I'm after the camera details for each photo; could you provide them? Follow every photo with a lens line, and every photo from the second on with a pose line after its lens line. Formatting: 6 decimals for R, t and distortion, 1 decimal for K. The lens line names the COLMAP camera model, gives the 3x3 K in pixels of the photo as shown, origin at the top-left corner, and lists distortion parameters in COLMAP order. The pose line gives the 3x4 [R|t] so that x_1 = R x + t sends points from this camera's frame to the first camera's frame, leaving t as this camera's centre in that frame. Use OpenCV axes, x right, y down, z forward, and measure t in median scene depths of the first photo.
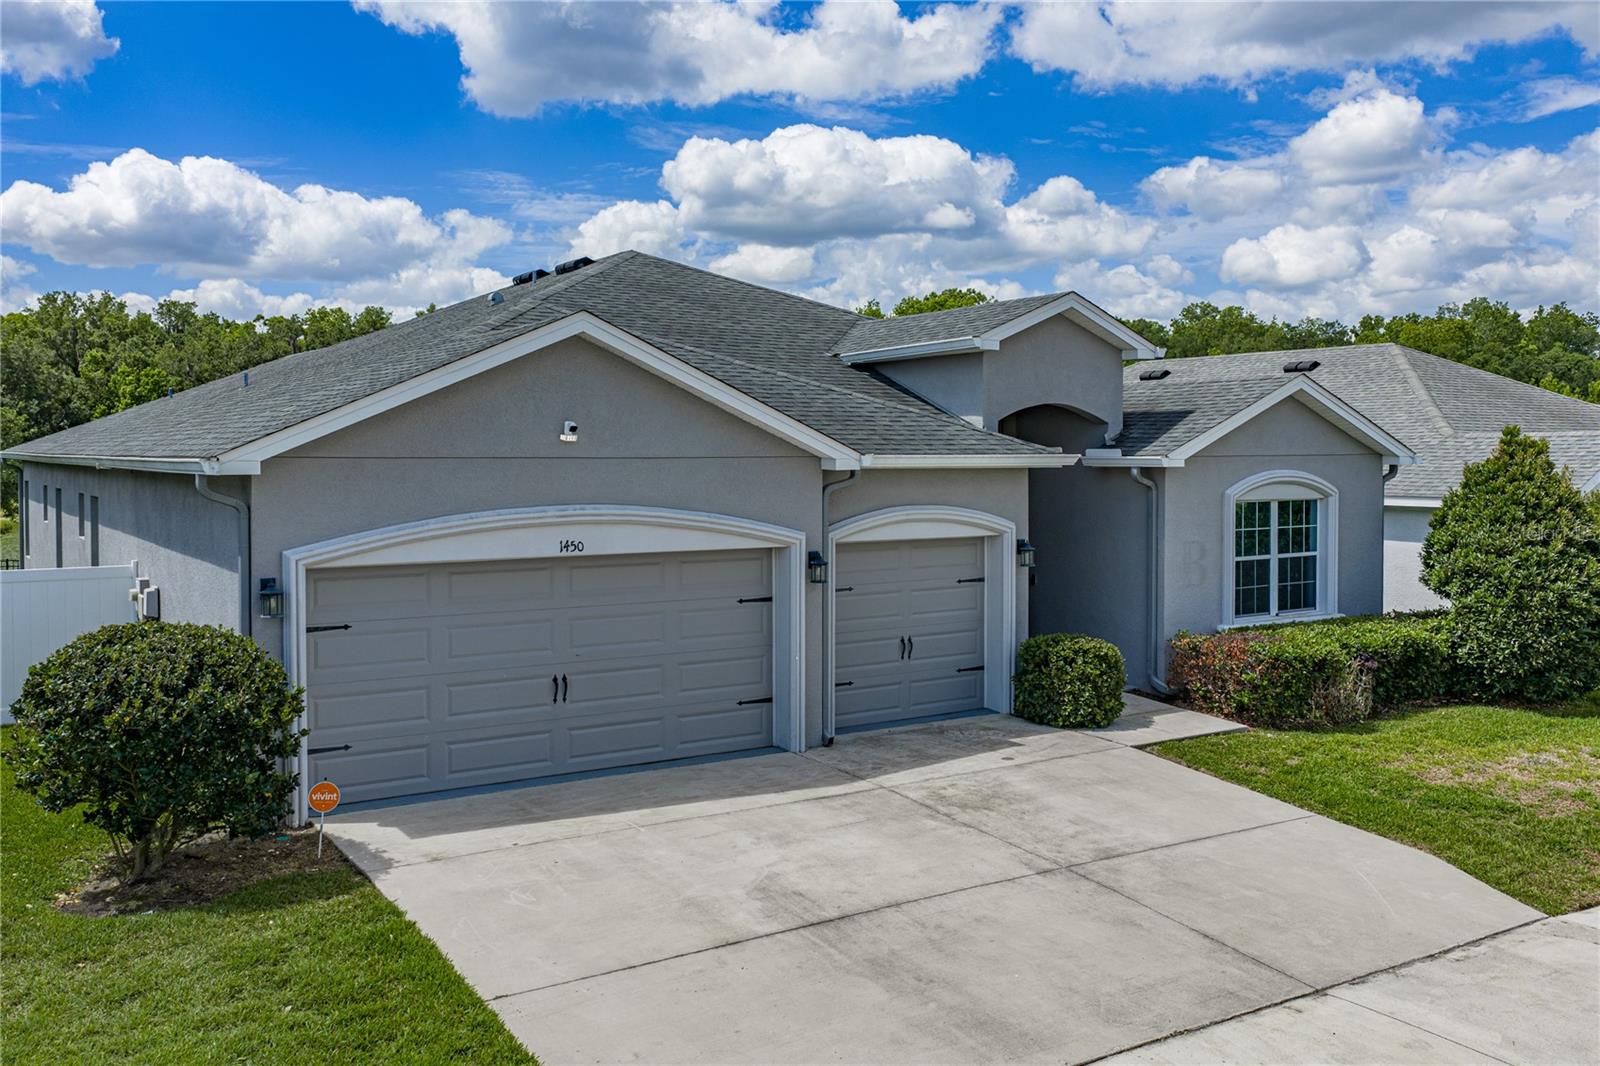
lens RADIAL K [[1404.1, 0, 801.2], [0, 1404.1, 485.7], [0, 0, 1]] dist [0.030482, -0.001673]
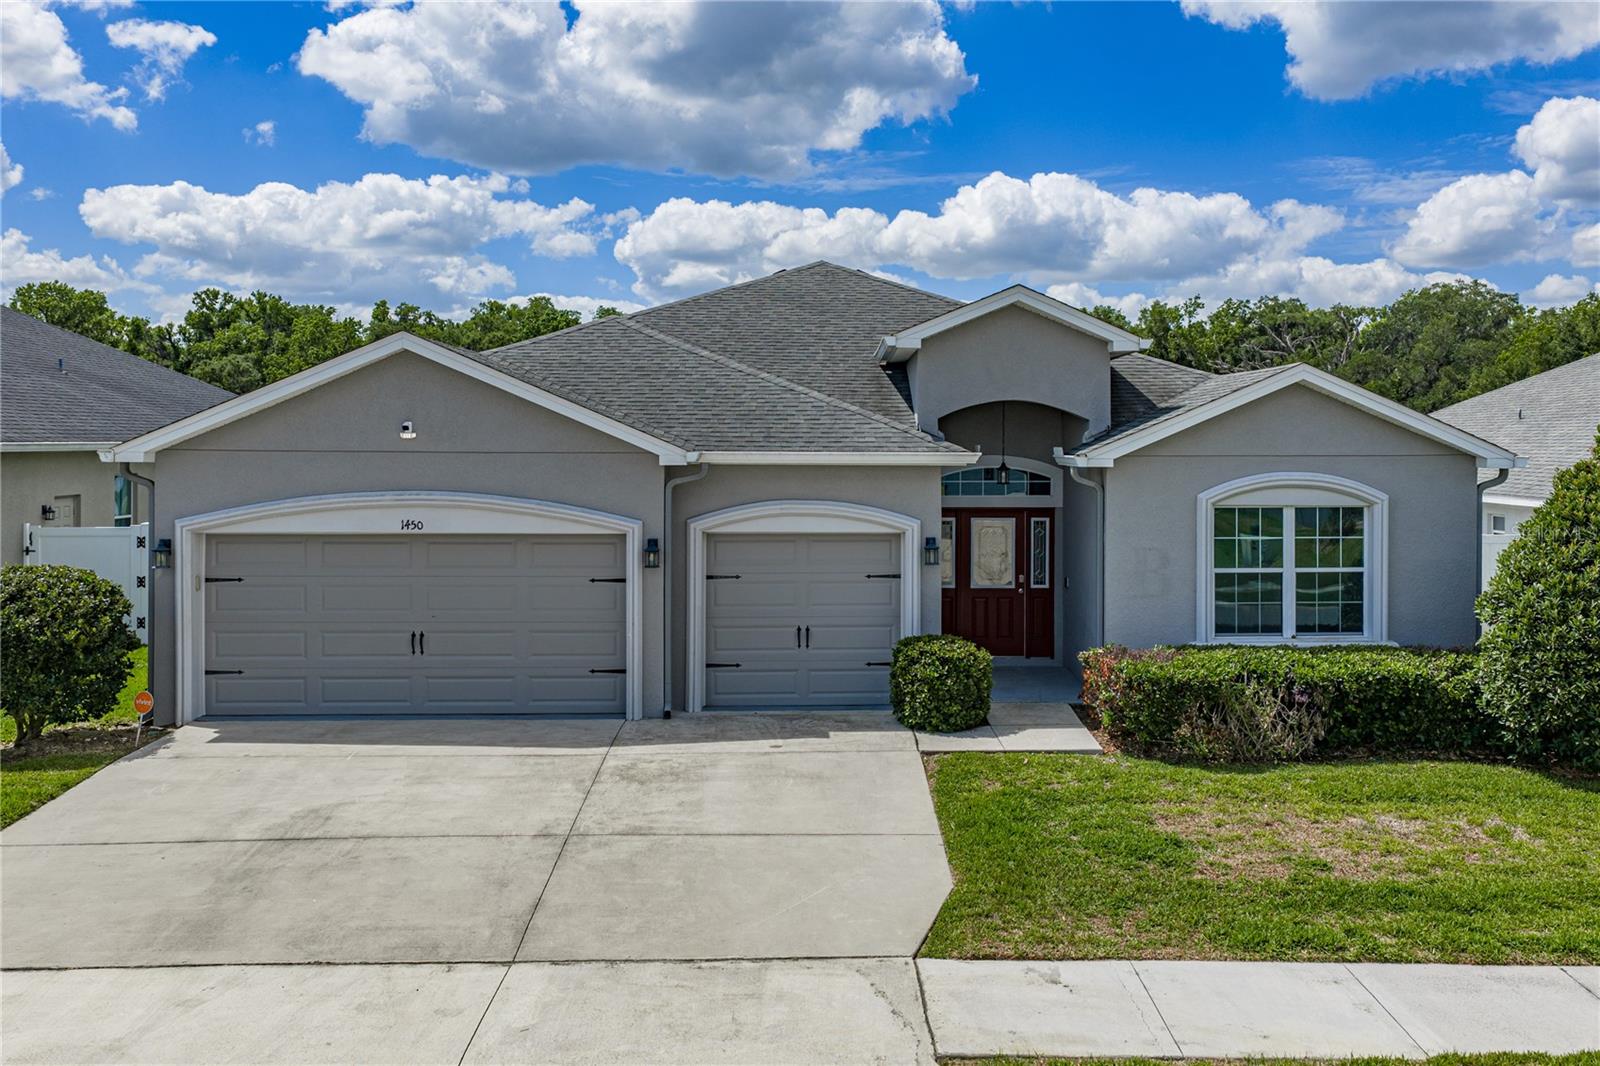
lens RADIAL K [[1399.1, 0, 859.6], [0, 1399.1, 460.9], [0, 0, 1]] dist [0.031454, -0.011599]
pose [[0.860051, 0.010796, -0.510094, 0.556594], [-0.016993, 0.999828, -0.007490, -0.006956], [0.509925, 0.015109, 0.860086, 0.110429]]
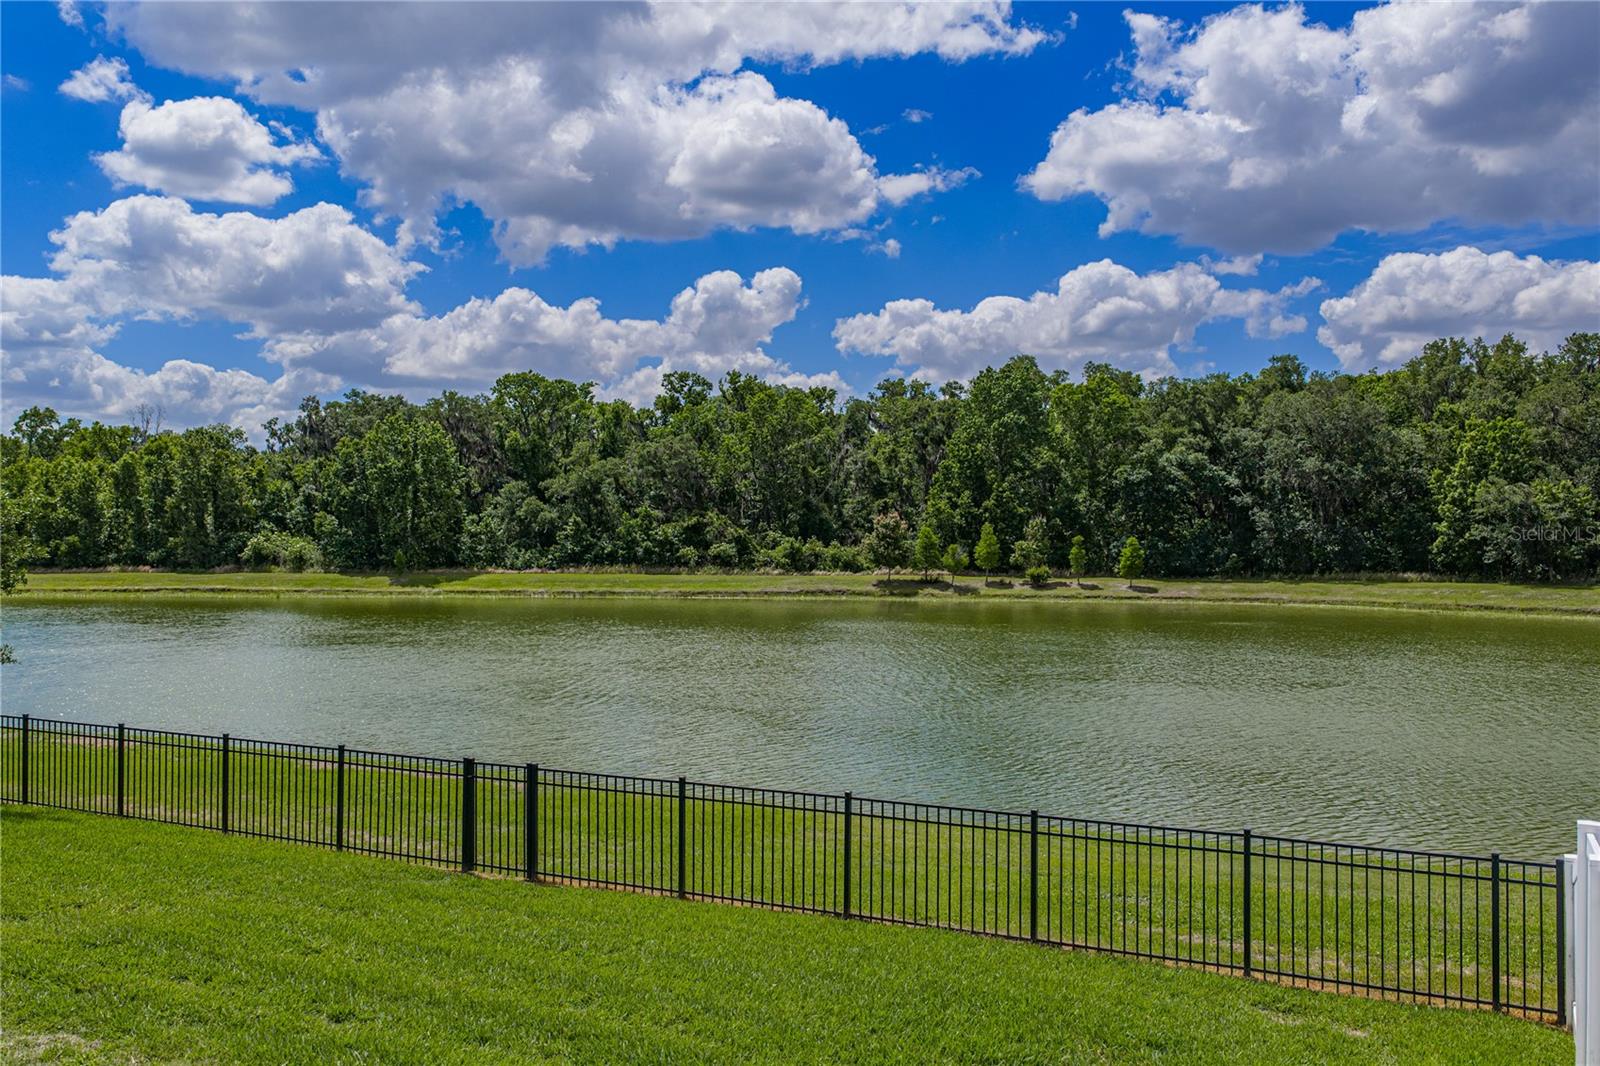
lens RADIAL K [[1383.1, 0, 796.1], [0, 1383.1, 535.1], [0, 0, 1]] dist [0.024055, -0.001499]
pose [[0.496245, 0.001061, -0.868182, 0.077573], [-0.017011, 0.999819, -0.008502, -0.036890], [0.868016, 0.018988, 0.496173, 2.085199]]
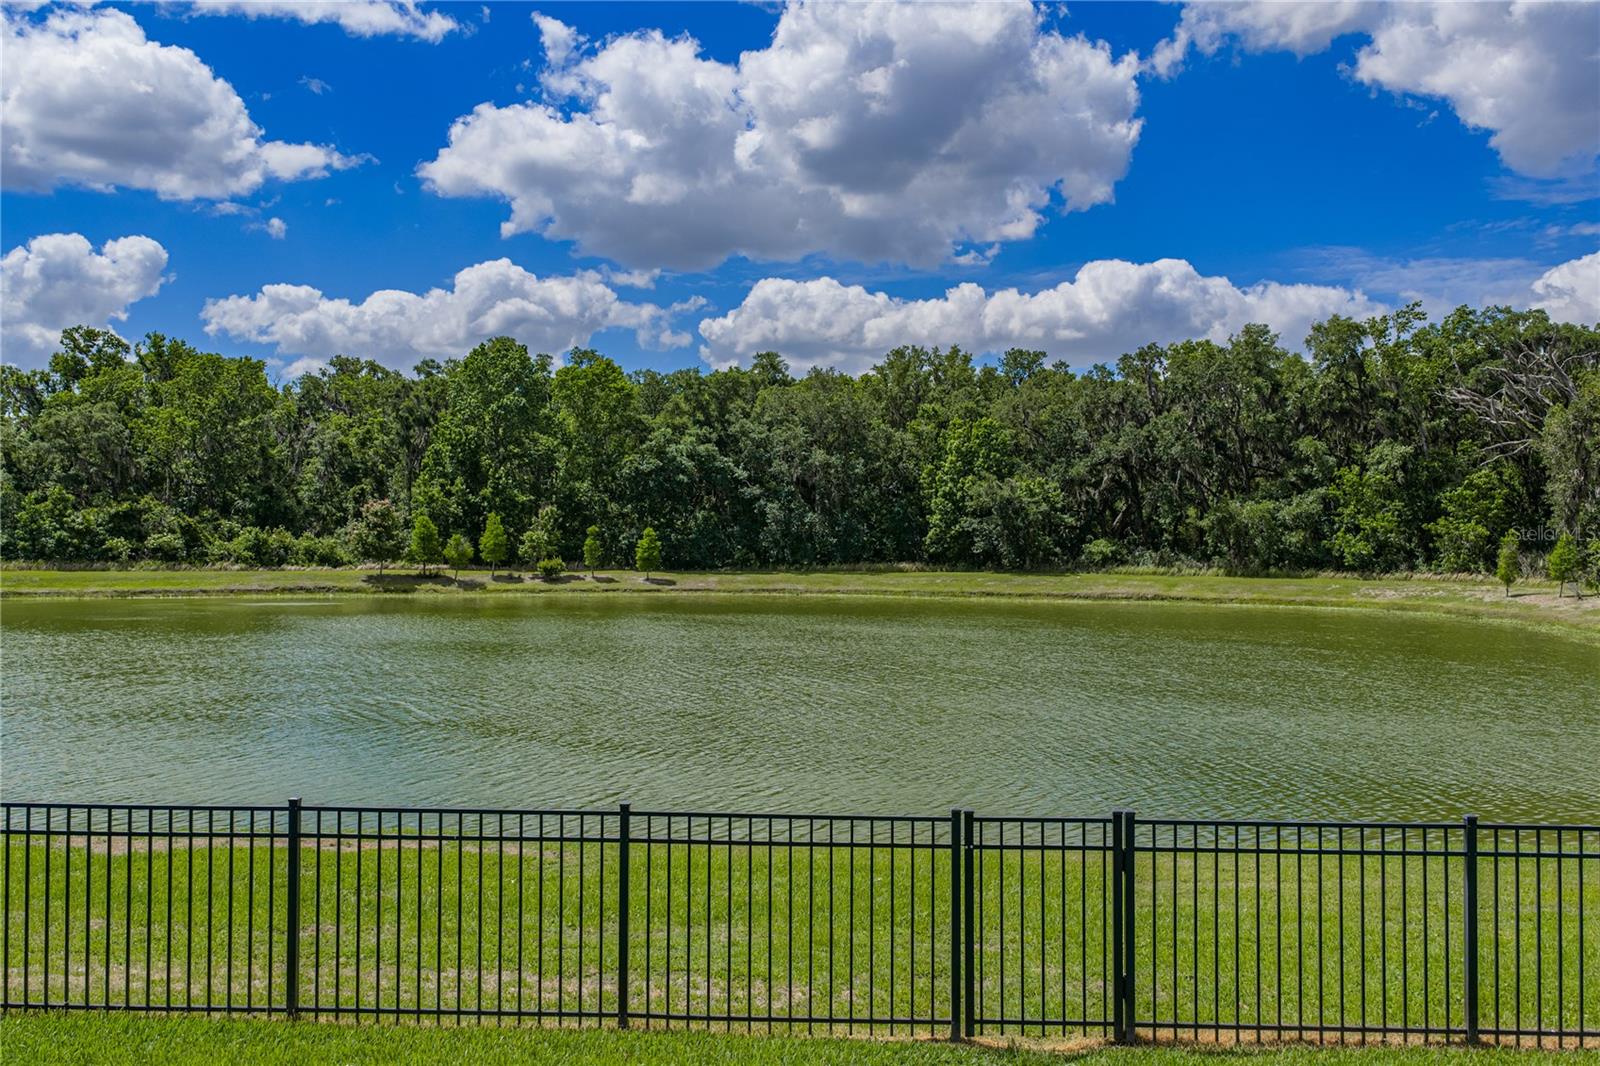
lens RADIAL K [[1382.5, 0, 805.6], [0, 1382.5, 534.7], [0, 0, 1]] dist [0.020806, 0.012120]
pose [[0.819271, 0.002299, -0.573402, -0.545561], [-0.015782, 0.999704, -0.018541, 0.020122], [0.573190, 0.024240, 0.819064, 1.975206]]
